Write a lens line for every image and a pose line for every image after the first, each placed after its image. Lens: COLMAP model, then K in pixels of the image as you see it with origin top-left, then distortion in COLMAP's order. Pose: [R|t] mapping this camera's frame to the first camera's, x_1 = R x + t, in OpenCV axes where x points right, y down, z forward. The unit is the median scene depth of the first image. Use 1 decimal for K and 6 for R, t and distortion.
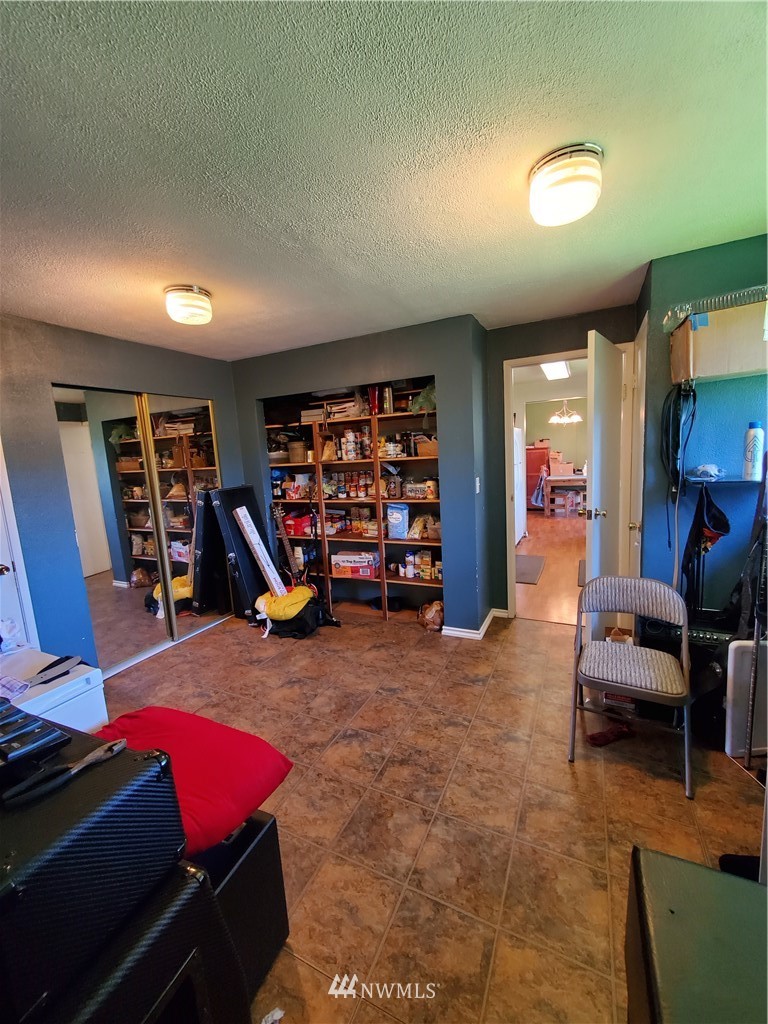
lens RADIAL K [[409.3, 0, 386.0], [0, 409.3, 513.7], [0, 0, 1]] dist [0.000953, 0.000000]
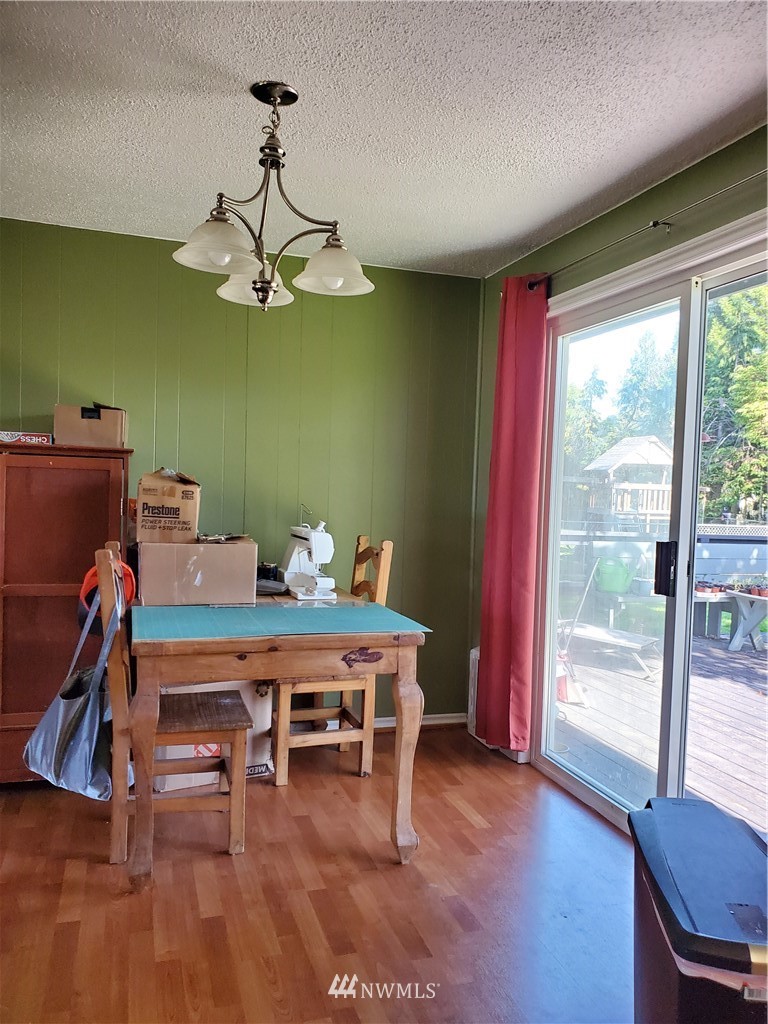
lens RADIAL K [[796.6, 0, 385.1], [0, 796.6, 511.5], [0, 0, 1]] dist [0.017100, 0.002160]
pose [[0.713490, 0.056604, 0.698376, 0.222060], [0.013533, 0.995432, -0.094506, -0.095164], [-0.700535, 0.076880, 0.709465, 0.649356]]
